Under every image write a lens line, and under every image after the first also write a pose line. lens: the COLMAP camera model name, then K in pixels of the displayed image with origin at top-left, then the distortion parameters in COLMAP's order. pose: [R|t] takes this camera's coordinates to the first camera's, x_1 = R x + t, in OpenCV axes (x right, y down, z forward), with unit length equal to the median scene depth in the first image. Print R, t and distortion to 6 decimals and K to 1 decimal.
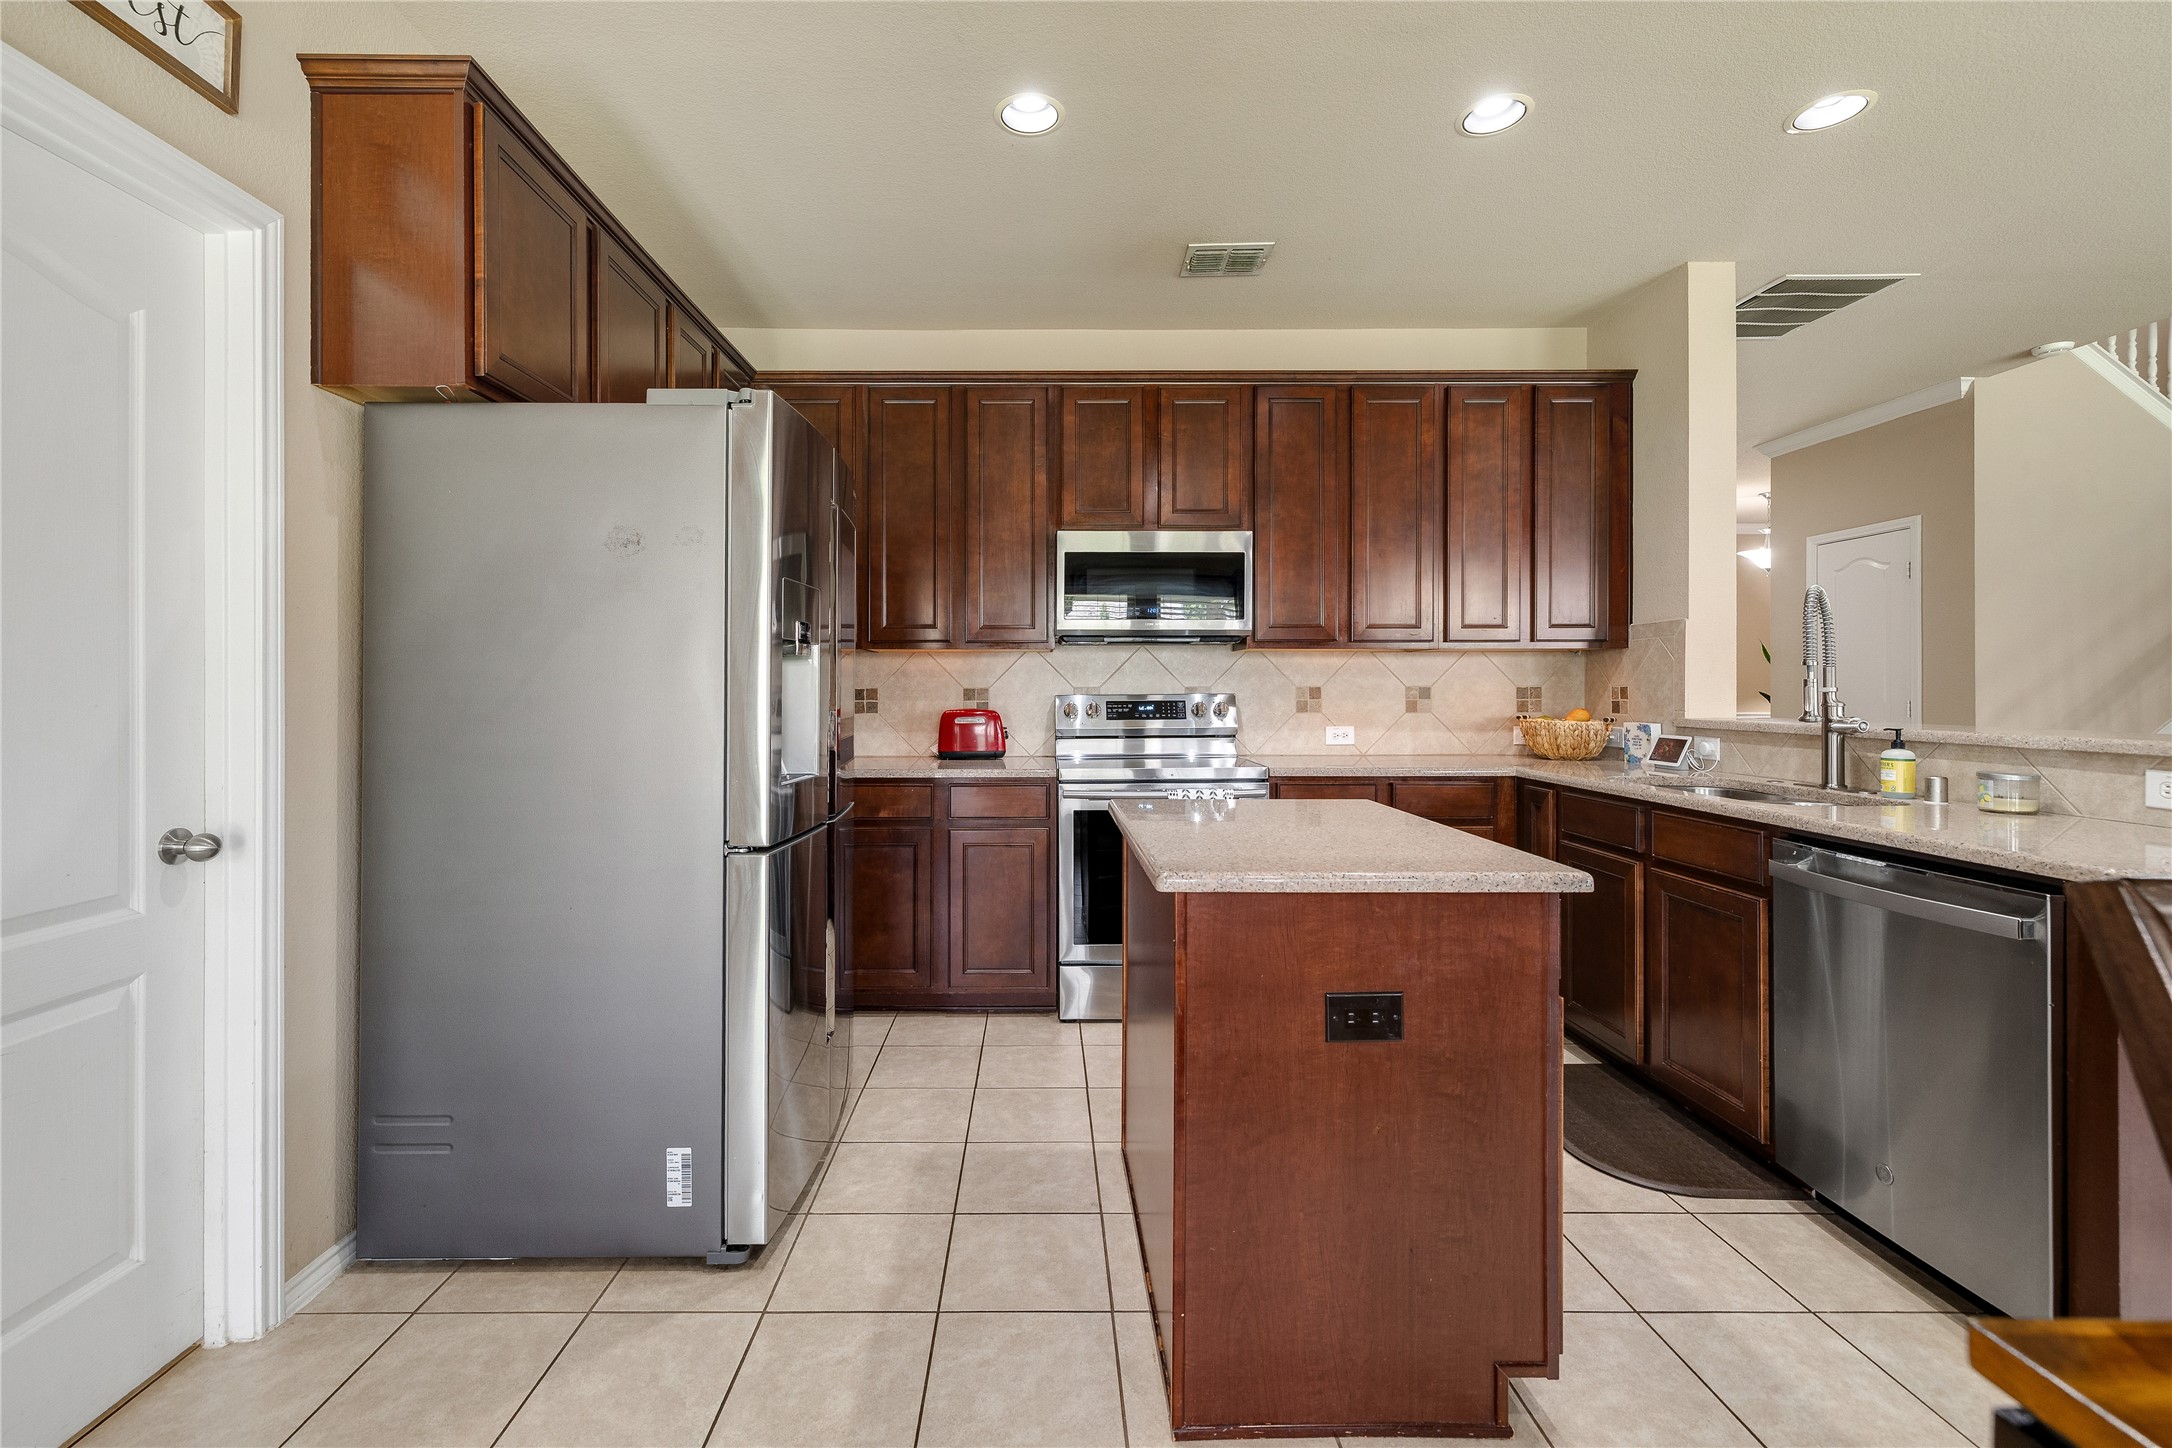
lens RADIAL K [[937.1, 0, 1043.2], [0, 937.1, 687.2], [0, 0, 1]] dist [0.002364, 0.000613]
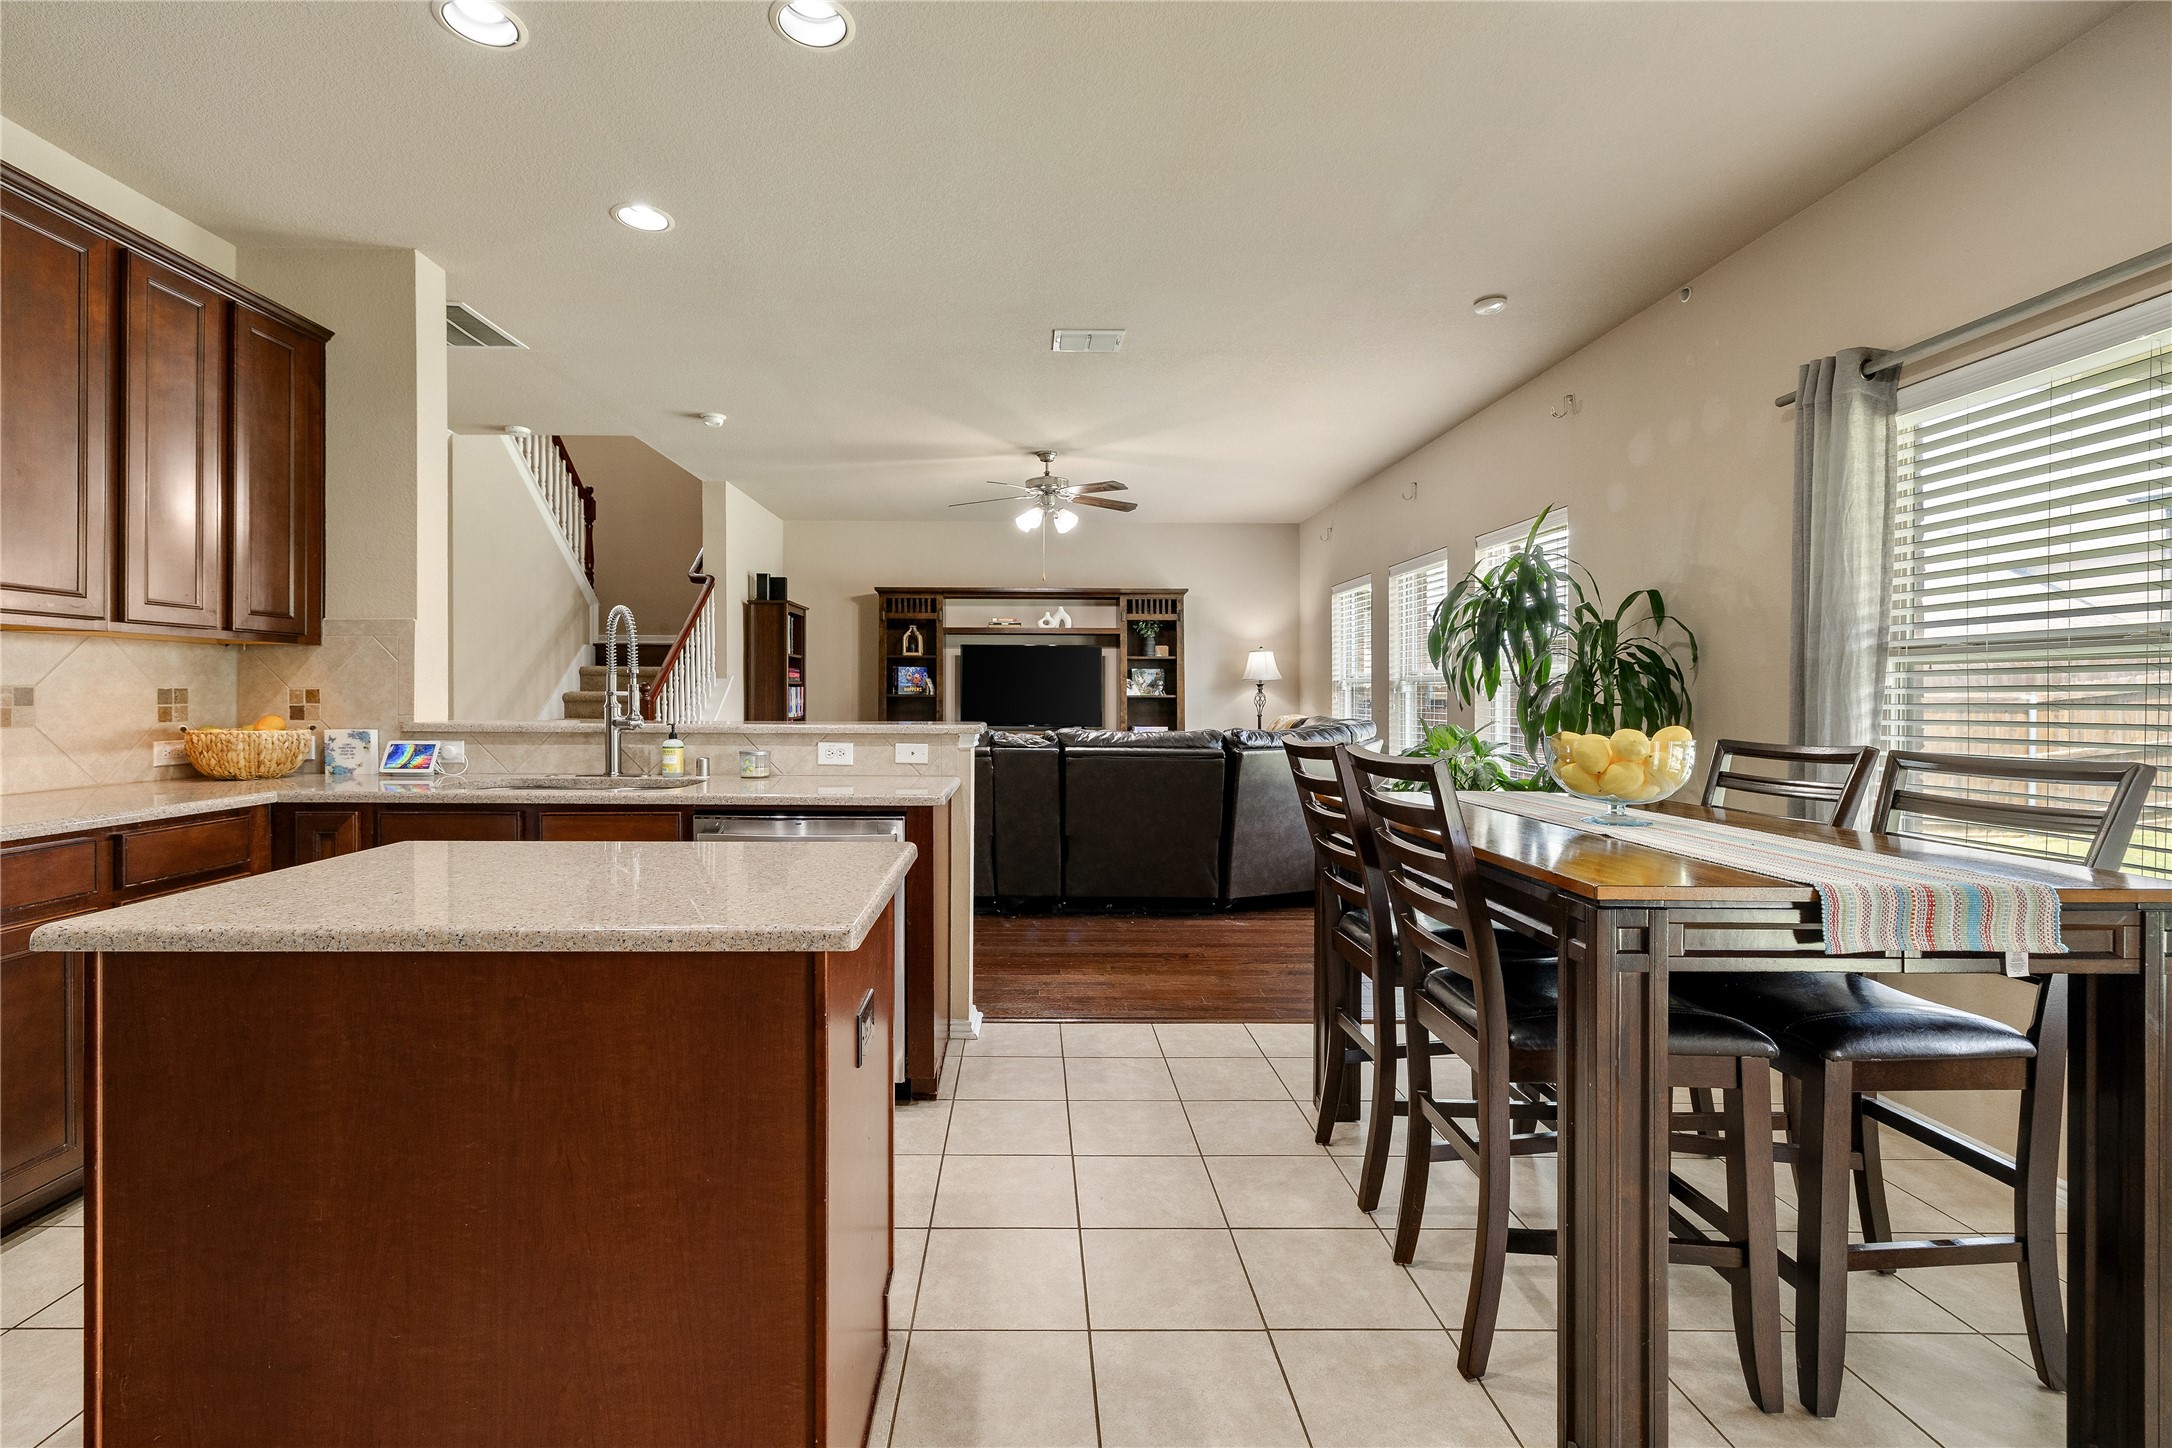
lens RADIAL K [[937.1, 0, 1017.0], [0, 937.1, 708.3], [0, 0, 1]] dist [0.002364, 0.000613]
pose [[0.015358, -0.014213, 0.999781, -0.258483], [-0.004692, 0.999887, 0.014287, 0.001781], [-0.999871, -0.004911, 0.015290, 0.348273]]
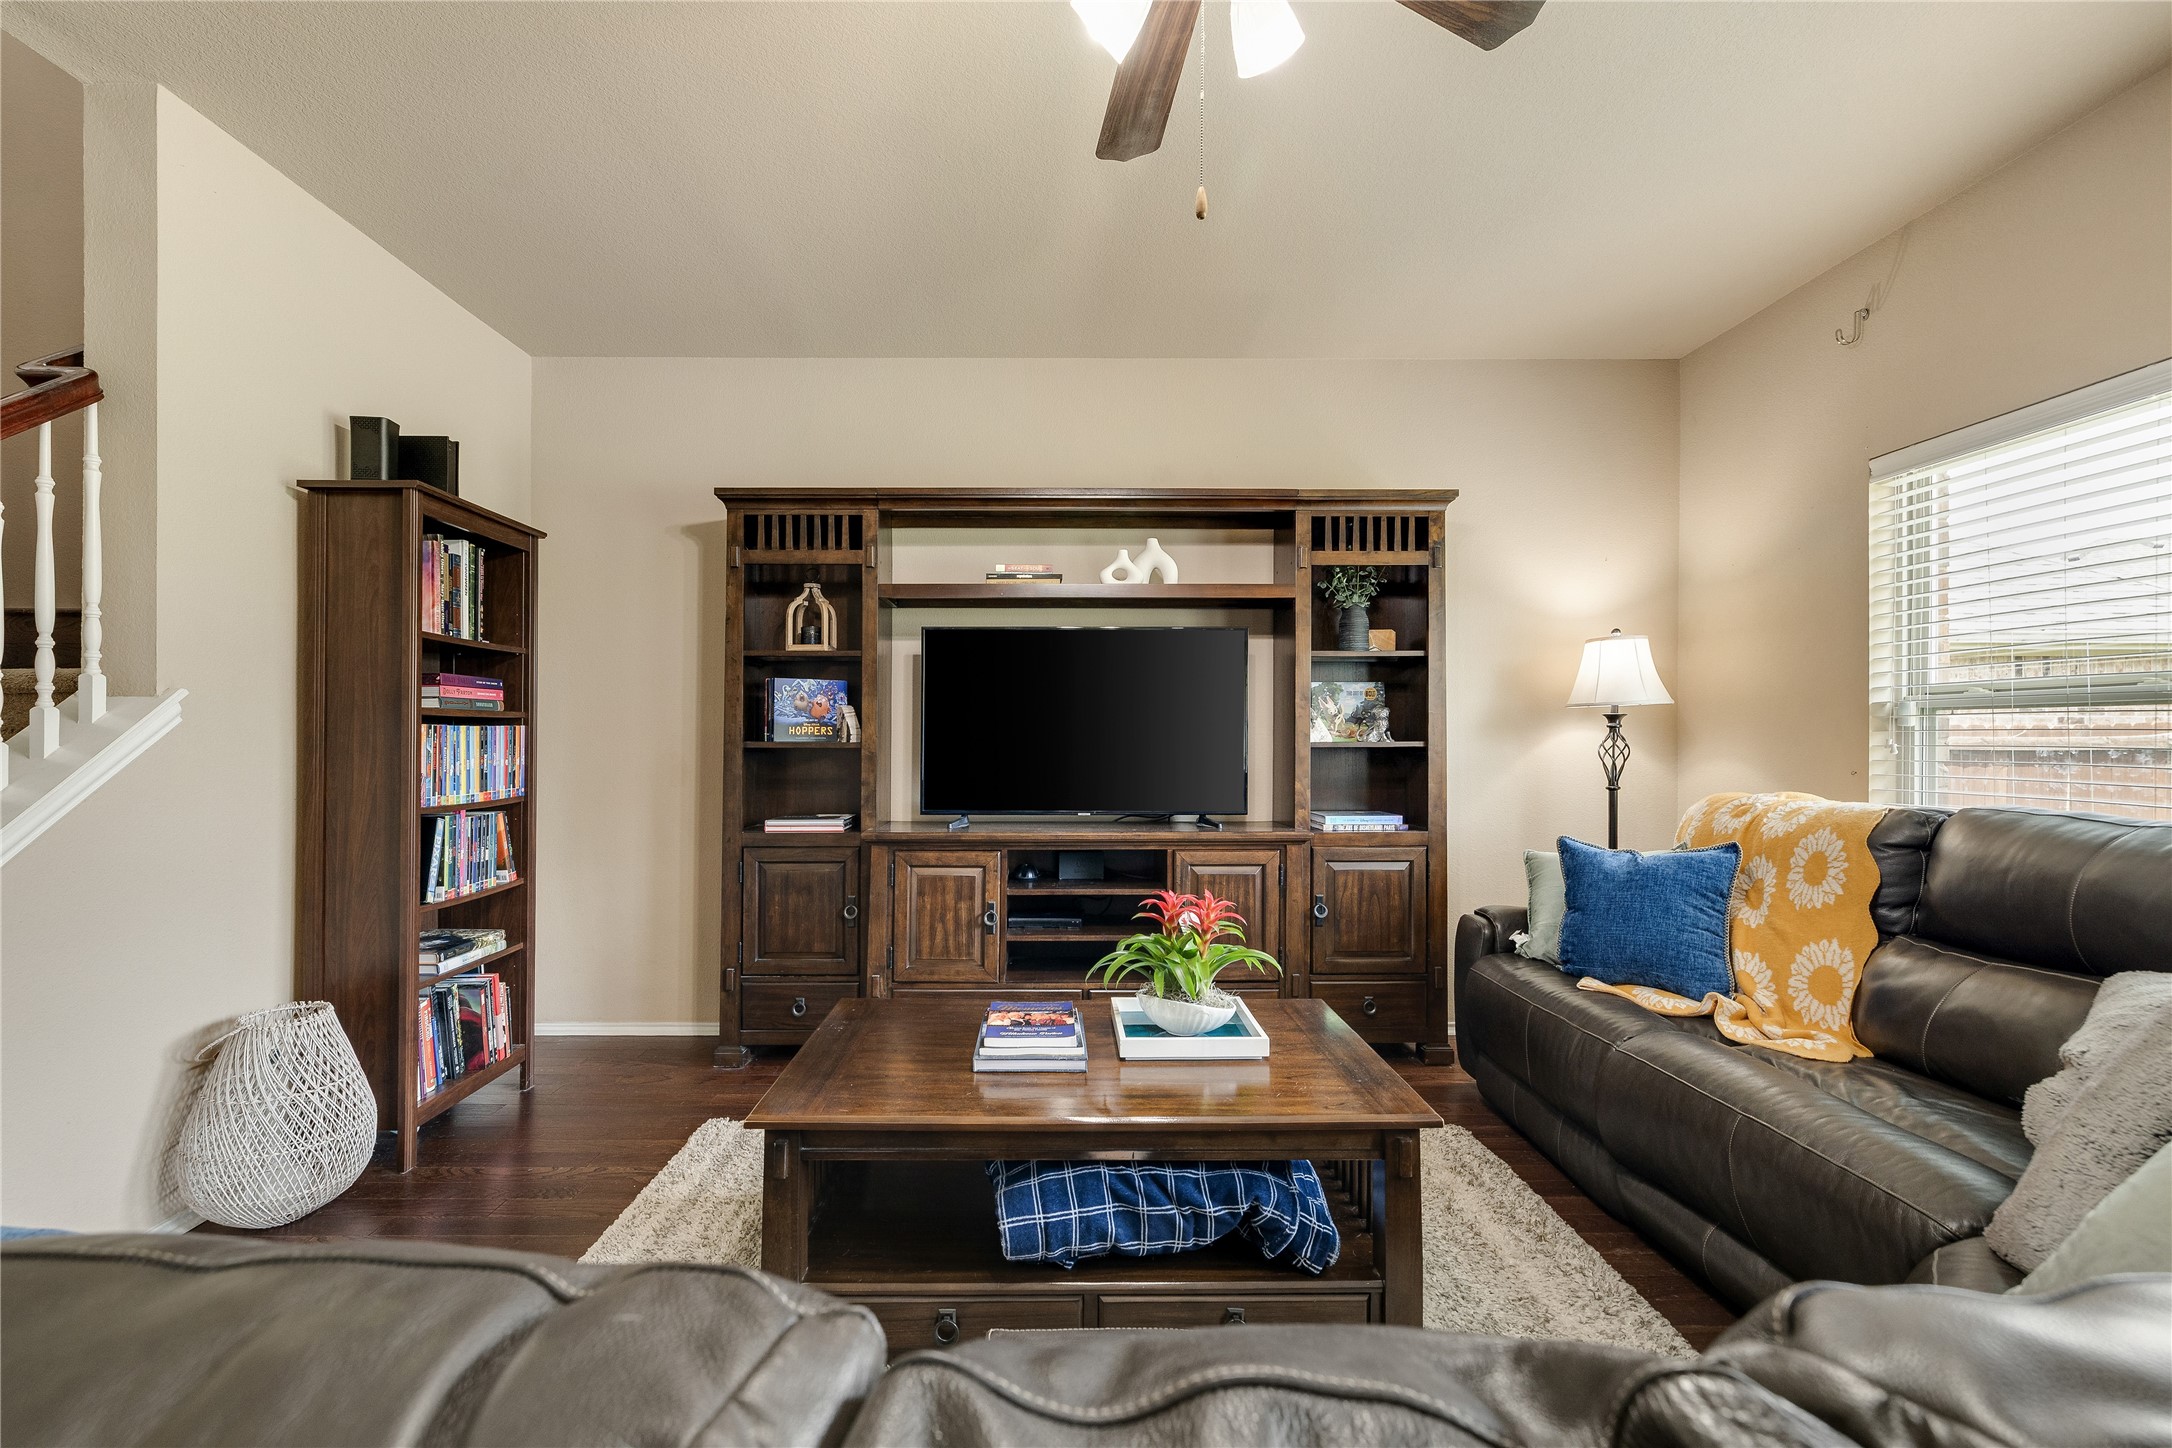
lens RADIAL K [[937.1, 0, 1045.3], [0, 937.1, 727.6], [0, 0, 1]] dist [0.002364, 0.000613]
pose [[-0.004627, 0.011424, 0.999924, 1.035597], [-0.000162, 0.999935, -0.011425, -0.002847], [-0.999989, -0.000215, -0.004625, 0.395453]]
